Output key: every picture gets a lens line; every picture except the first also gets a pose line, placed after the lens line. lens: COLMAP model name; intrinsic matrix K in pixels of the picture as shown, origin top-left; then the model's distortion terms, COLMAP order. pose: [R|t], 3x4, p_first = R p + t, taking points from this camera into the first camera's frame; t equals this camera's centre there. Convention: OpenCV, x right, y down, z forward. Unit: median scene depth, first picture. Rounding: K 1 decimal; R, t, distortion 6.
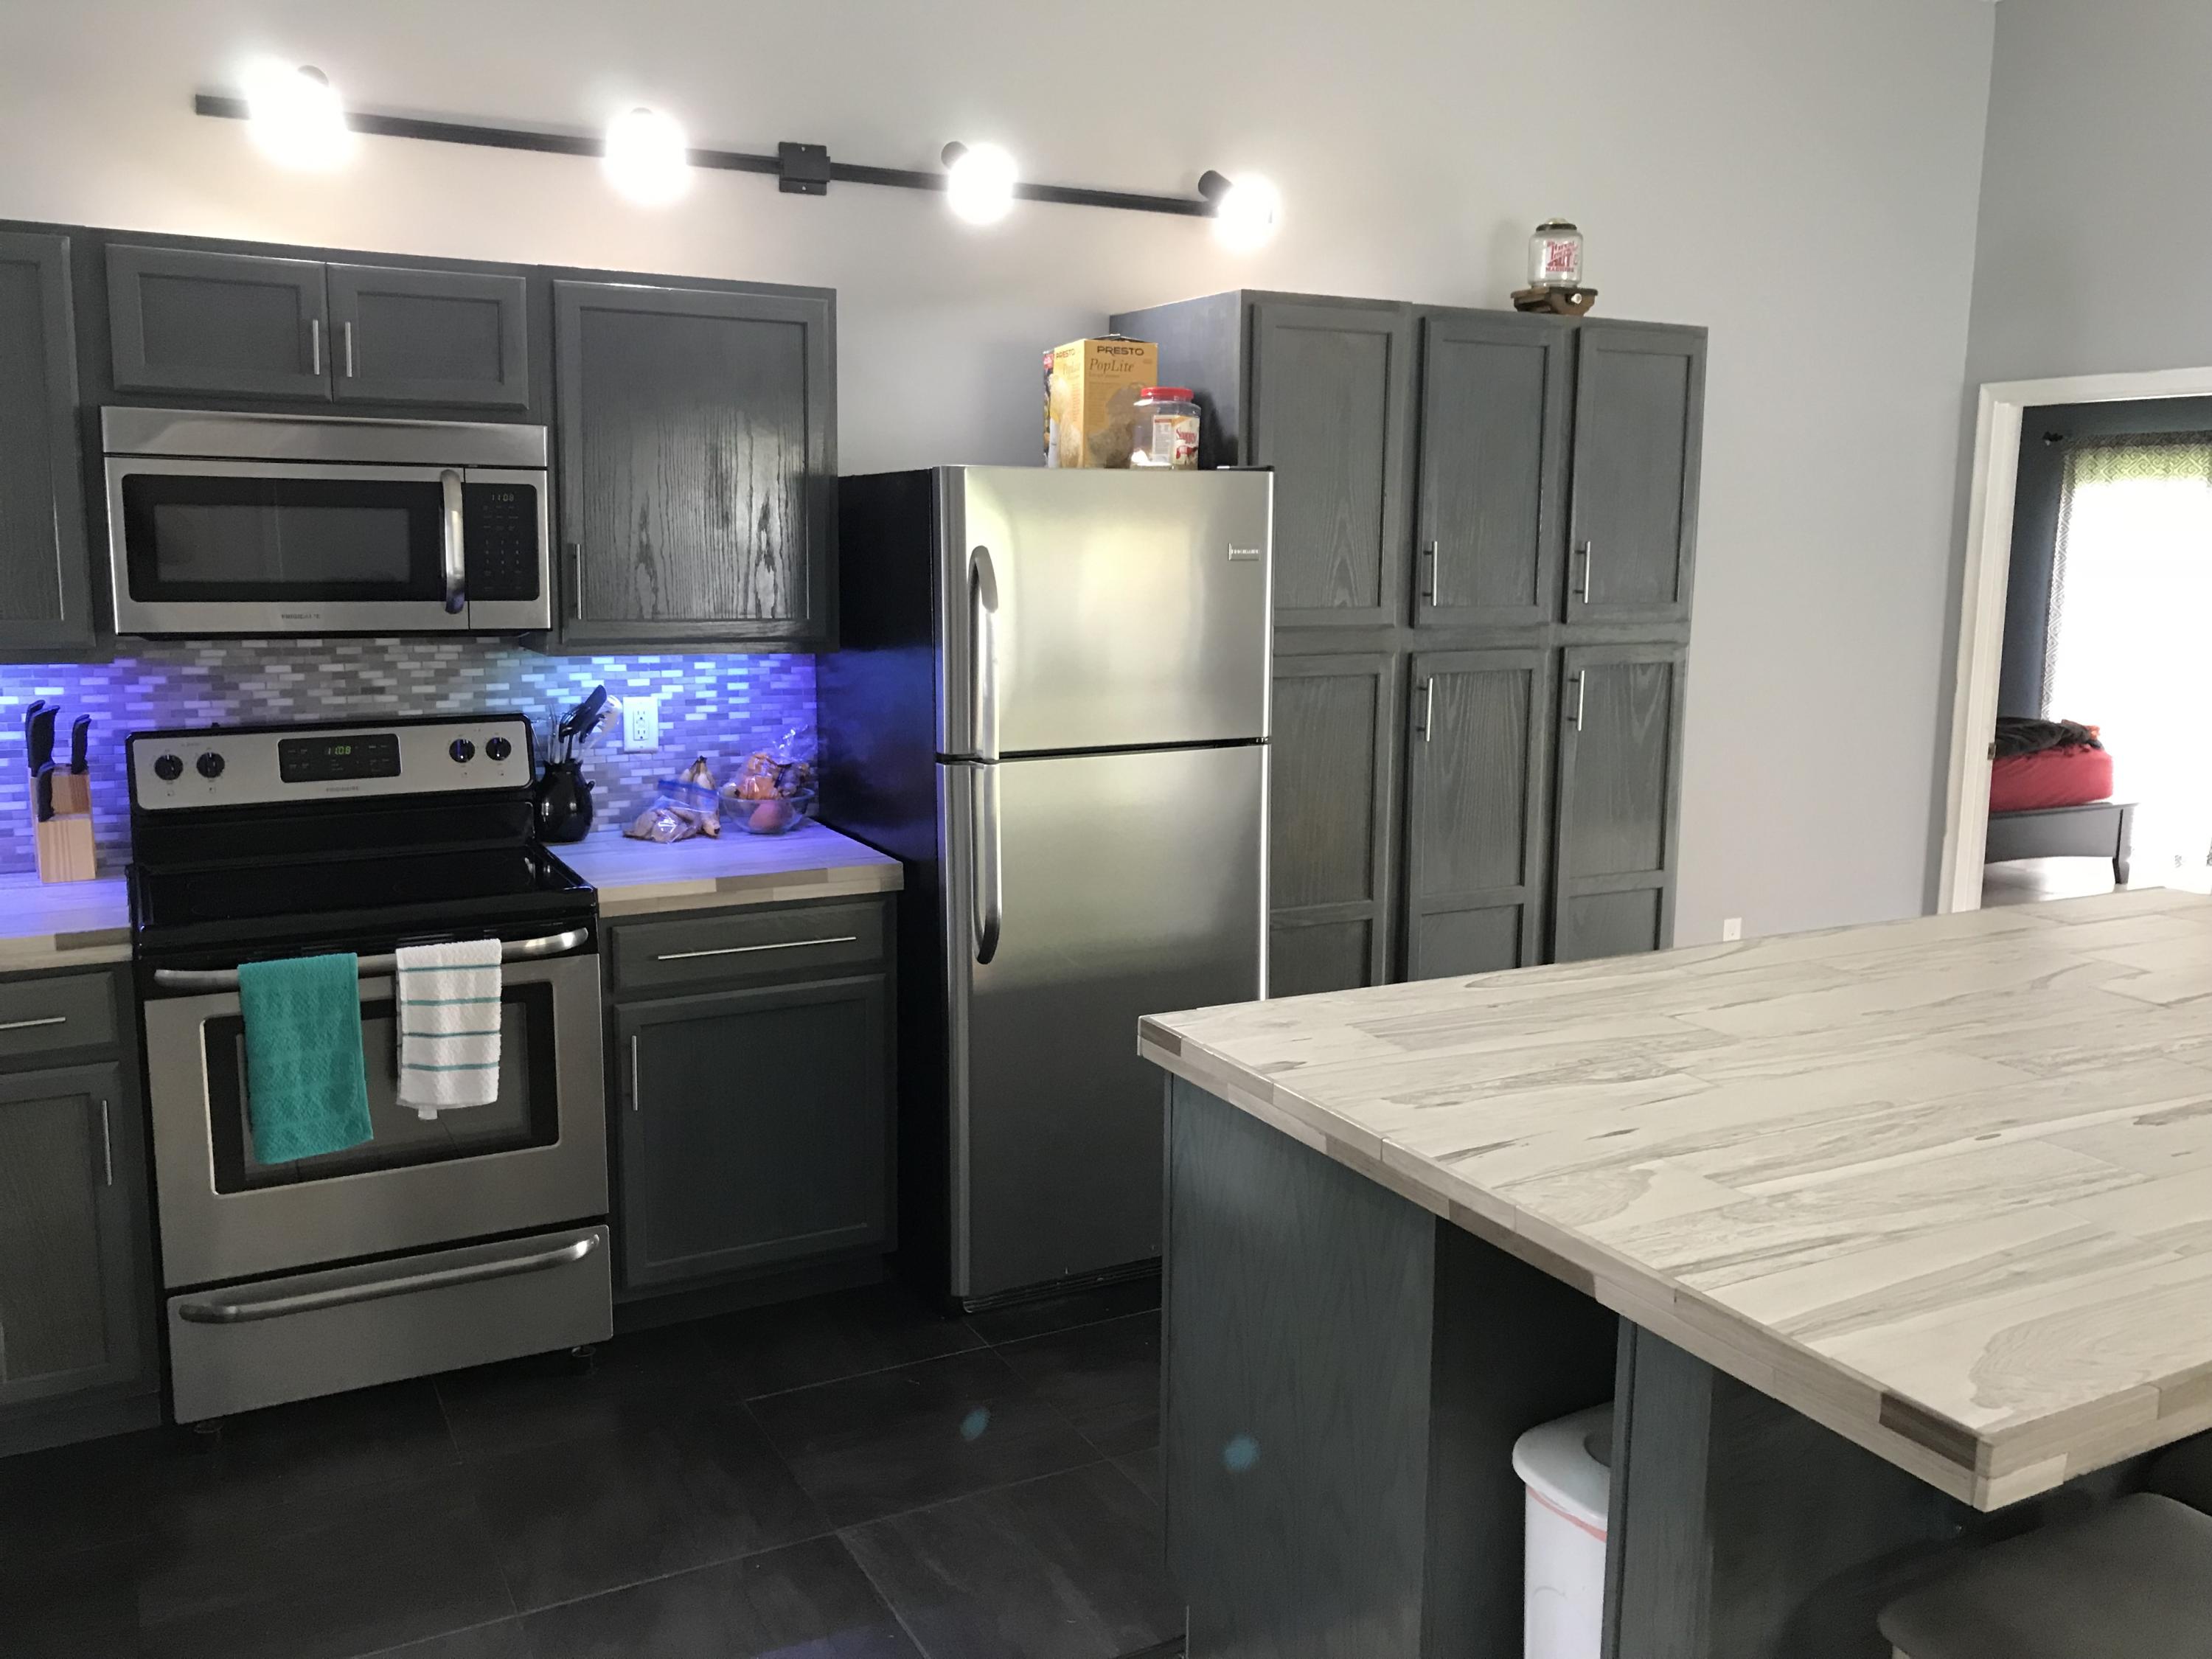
lens RADIAL K [[1824.4, 0, 1100.4], [0, 1824.4, 807.0], [0, 0, 1]] dist [0.036107, -0.048907]
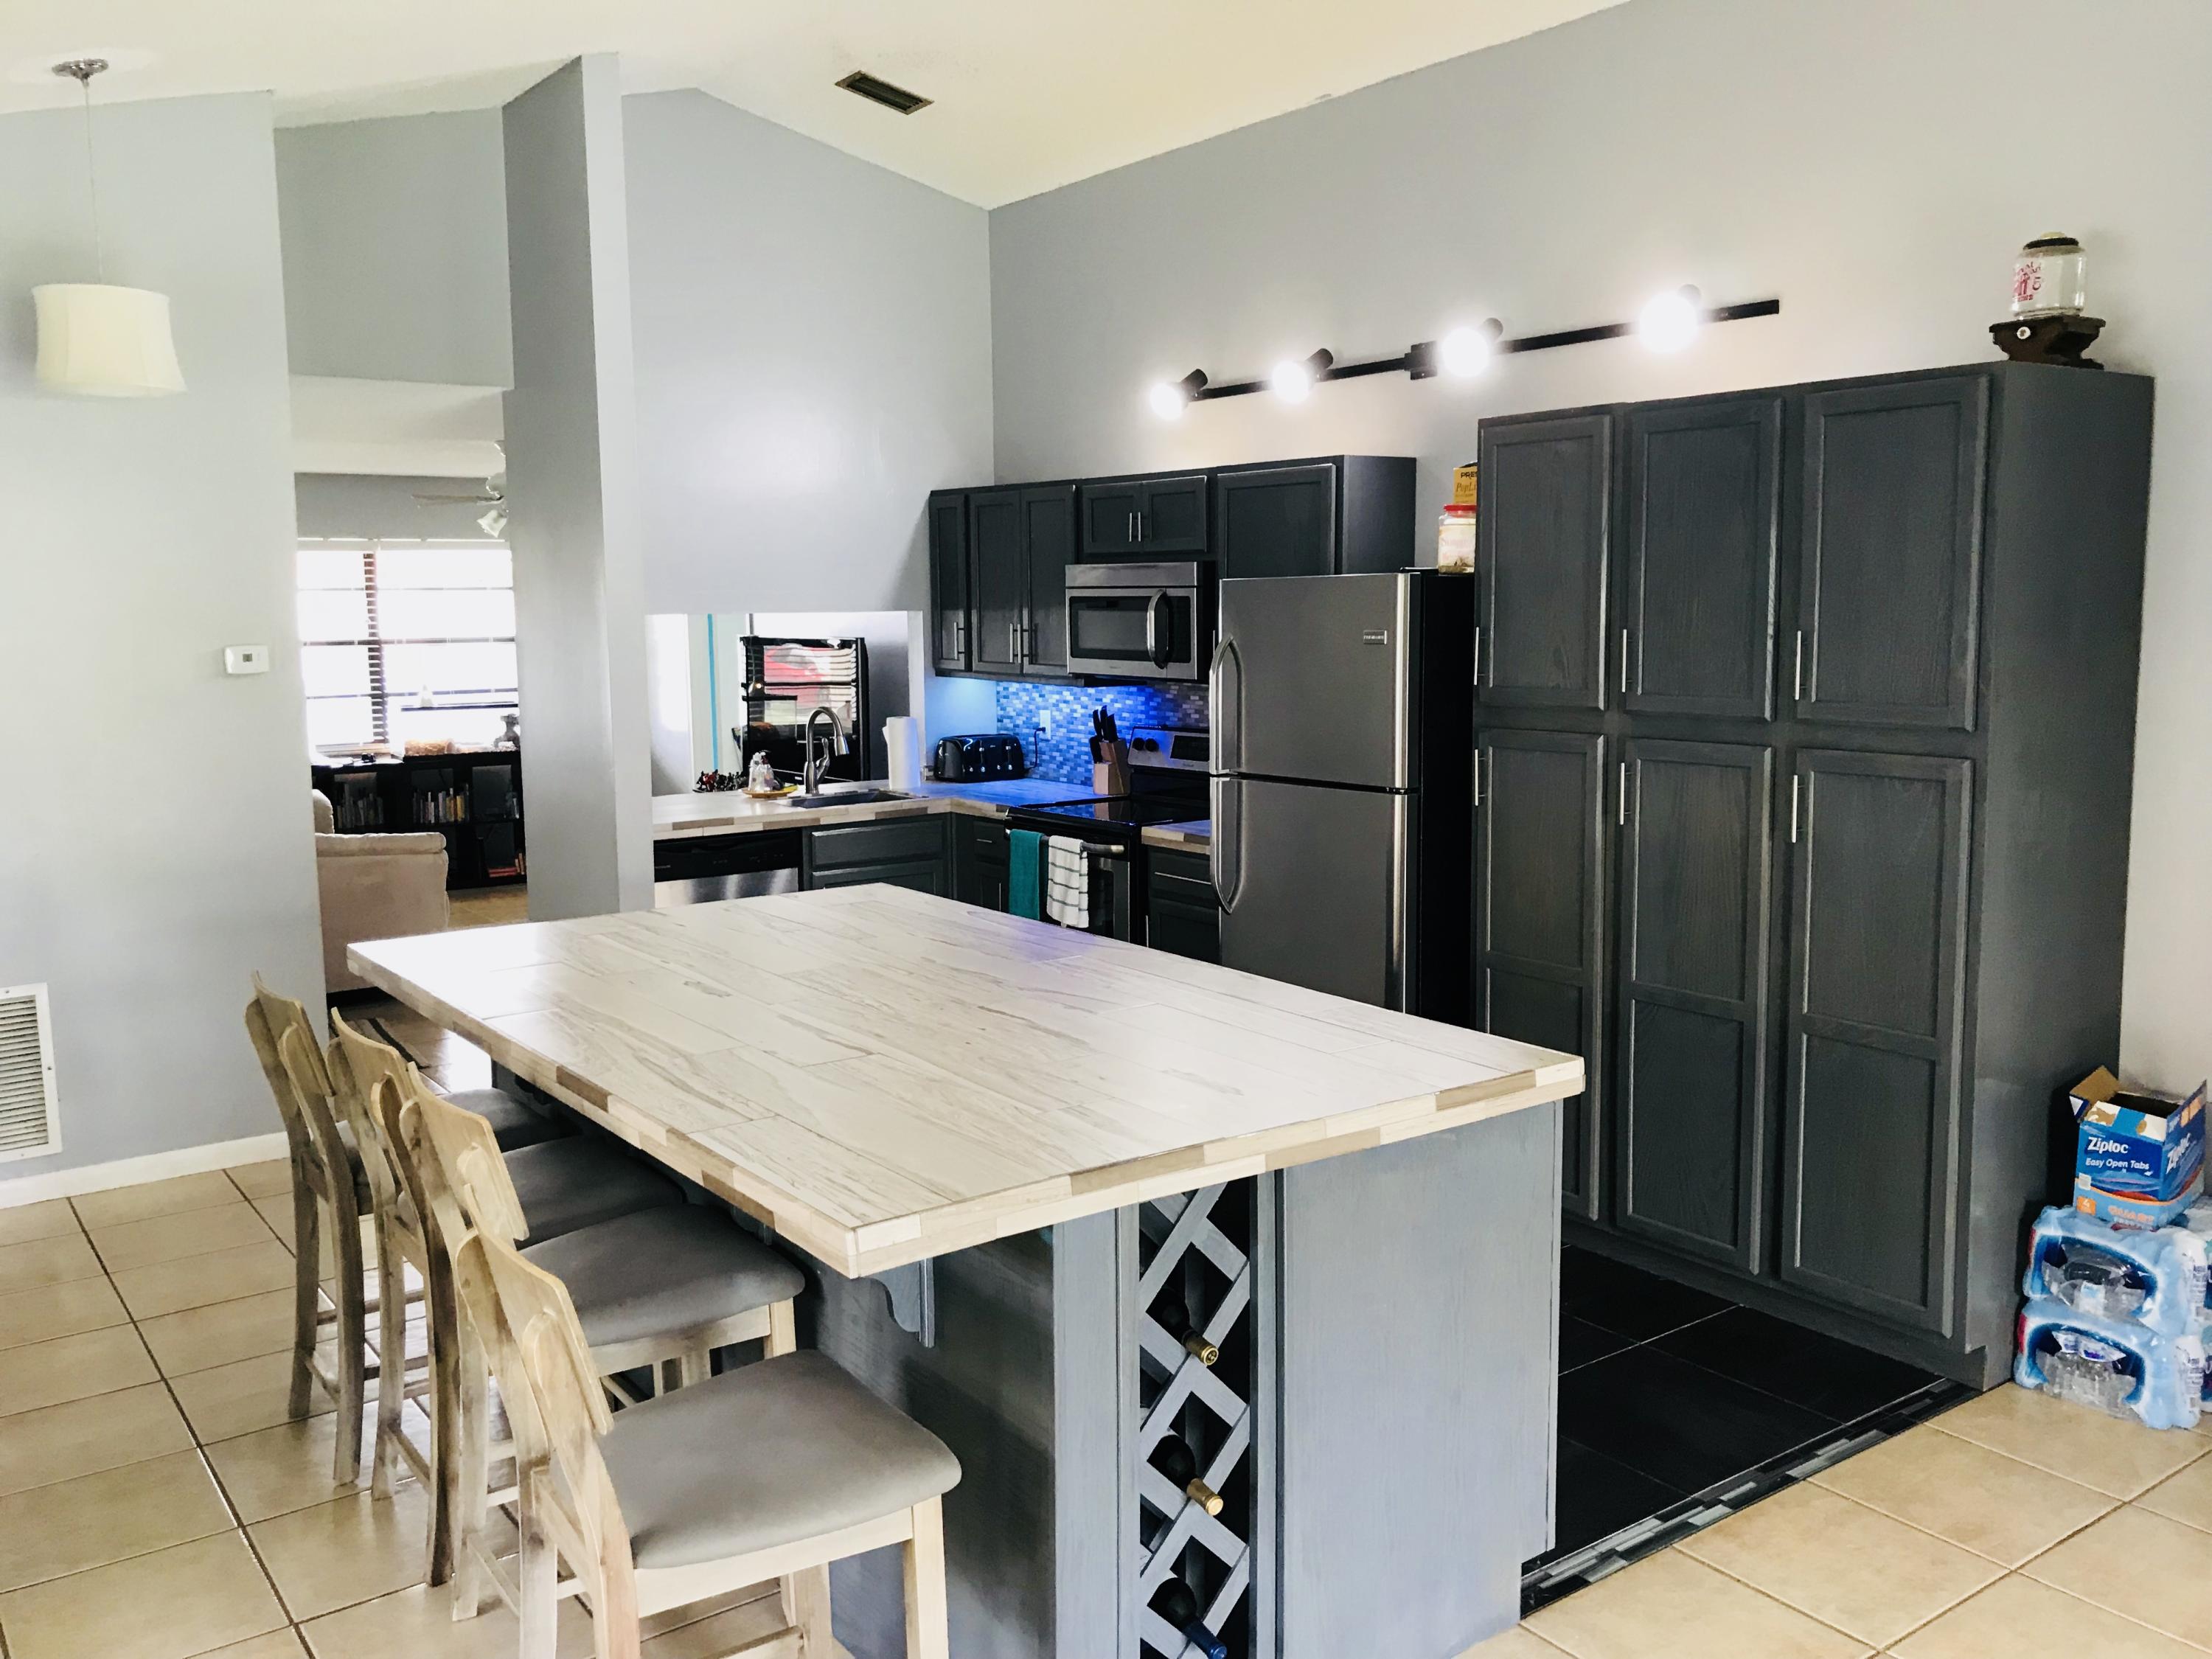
lens RADIAL K [[1824.4, 0, 1112.5], [0, 1824.4, 826.2], [0, 0, 1]] dist [0.036107, -0.048907]
pose [[0.150425, 0.109565, -0.982531, 1.350821], [-0.144167, 0.985647, 0.087841, -0.098880], [0.978053, 0.128435, 0.164061, 0.652277]]
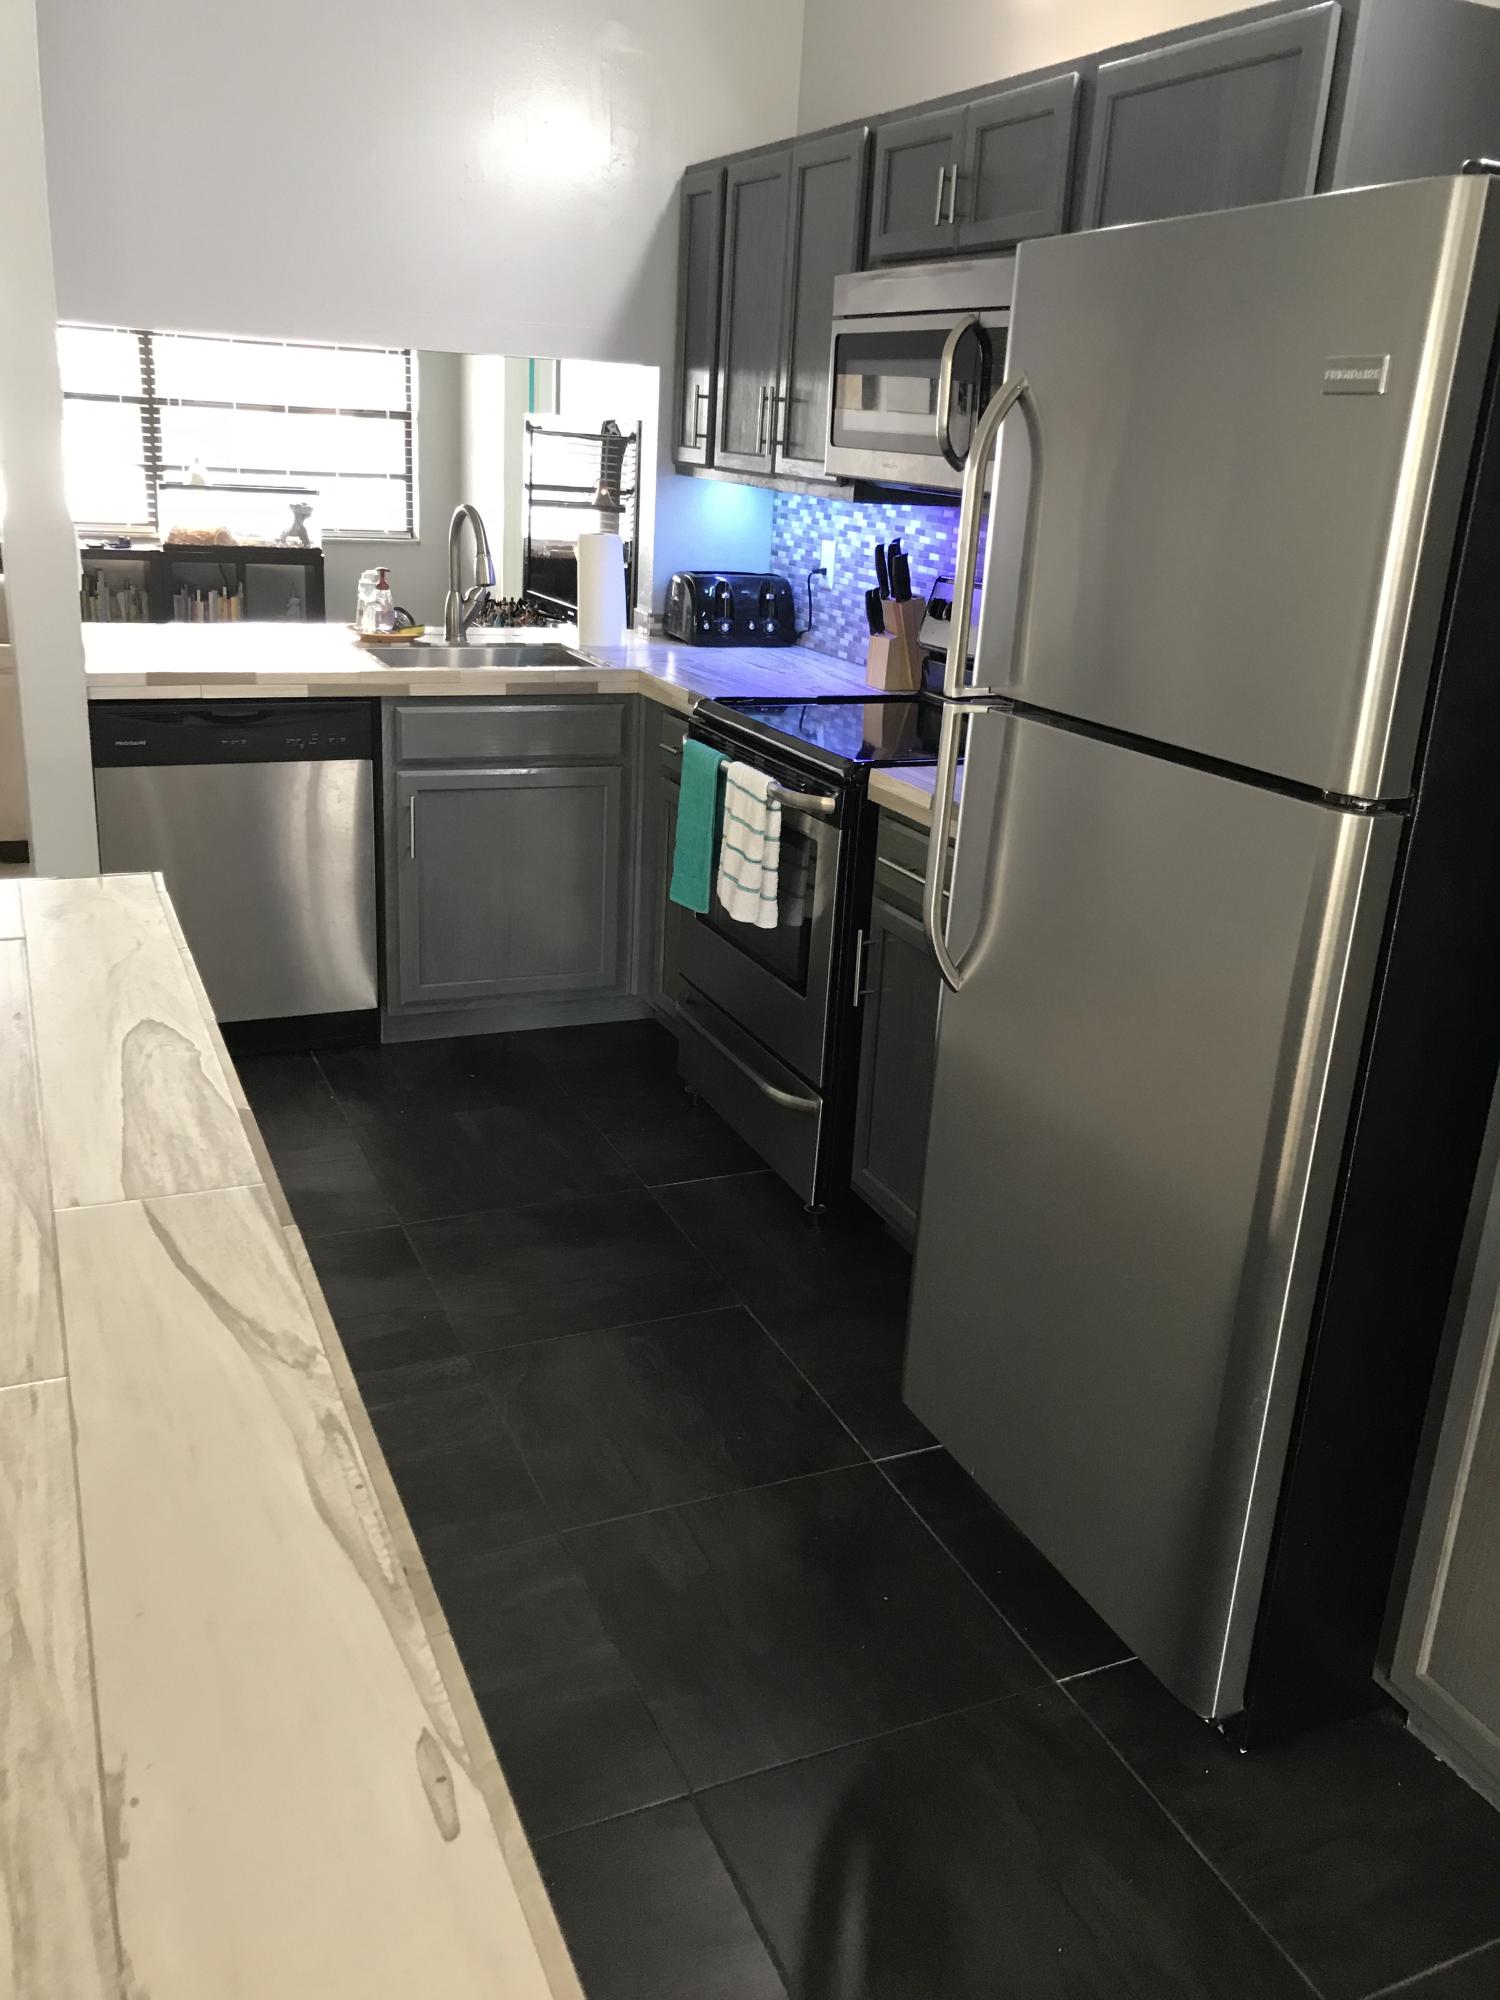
lens RADIAL K [[1649.5, 0, 769.5], [0, 1649.5, 993.7], [0, 0, 1]] dist [0.036107, -0.048907]
pose [[-0.058667, 0.307665, -0.949684, 0.547741], [-0.211366, 0.925926, 0.313026, -0.098316], [0.975645, 0.219096, 0.010709, 0.915137]]
